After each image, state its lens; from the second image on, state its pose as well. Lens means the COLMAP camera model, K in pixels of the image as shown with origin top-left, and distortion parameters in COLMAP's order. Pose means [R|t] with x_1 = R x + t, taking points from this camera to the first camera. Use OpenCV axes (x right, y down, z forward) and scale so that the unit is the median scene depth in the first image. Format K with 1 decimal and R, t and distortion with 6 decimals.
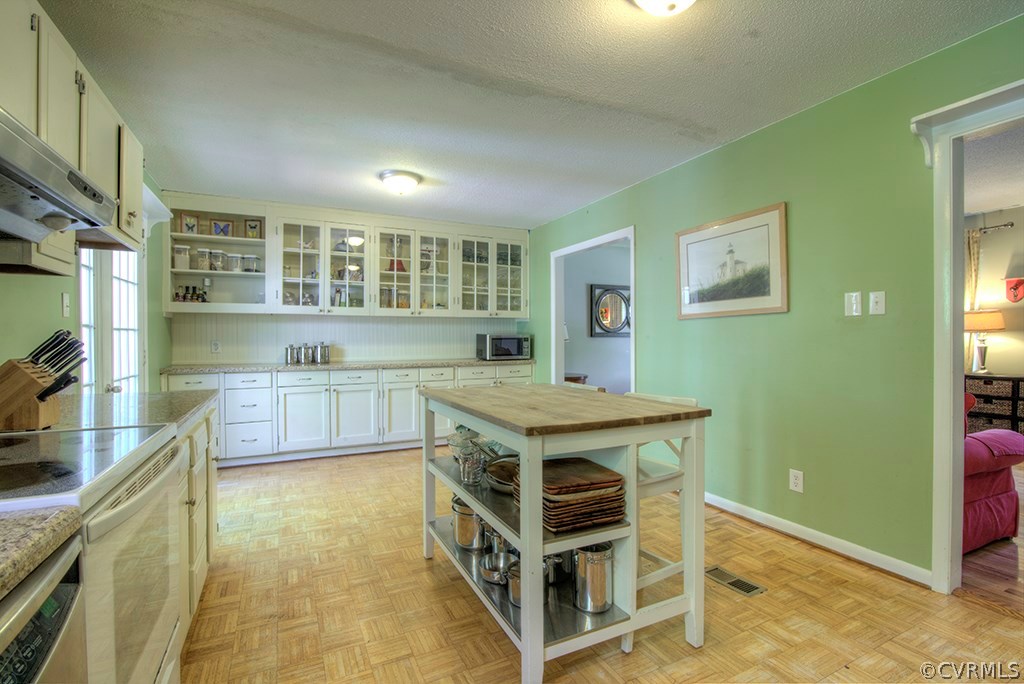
lens RADIAL K [[479.1, 0, 512.0], [0, 479.1, 342.0], [0, 0, 1]] dist [-0.013733, 0.000622]
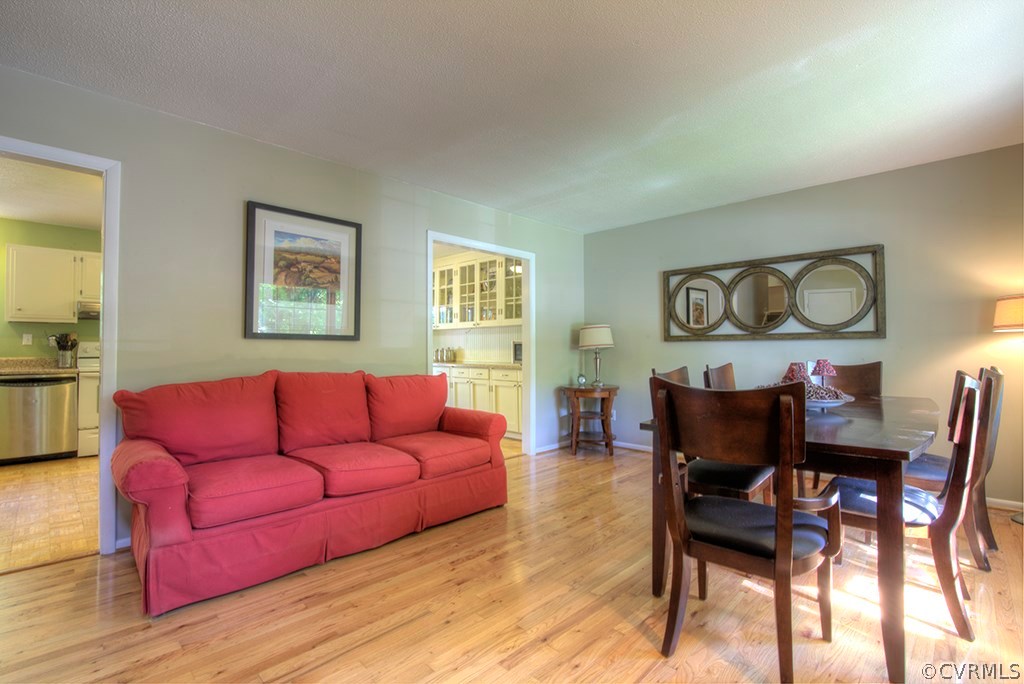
lens RADIAL K [[479.1, 0, 512.0], [0, 479.1, 342.0], [0, 0, 1]] dist [-0.013733, 0.000622]
pose [[0.315384, -0.010959, -0.948901, 1.140327], [-0.010474, 0.999832, -0.015028, 0.004288], [0.948906, 0.014679, 0.315217, 0.758066]]
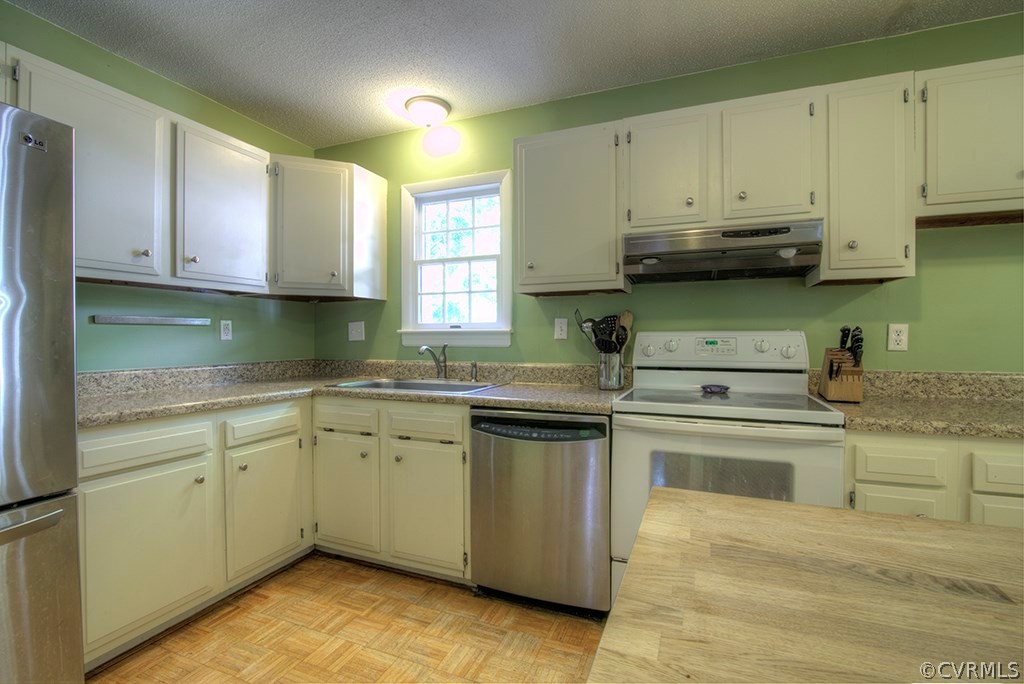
lens RADIAL K [[471.3, 0, 510.3], [0, 471.3, 338.0], [0, 0, 1]] dist [-0.023160, -0.000005]
pose [[-0.746569, 0.006585, -0.665275, 0.179636], [-0.002547, 0.999915, 0.012755, -0.002205], [0.665303, 0.011217, -0.746489, 0.422849]]
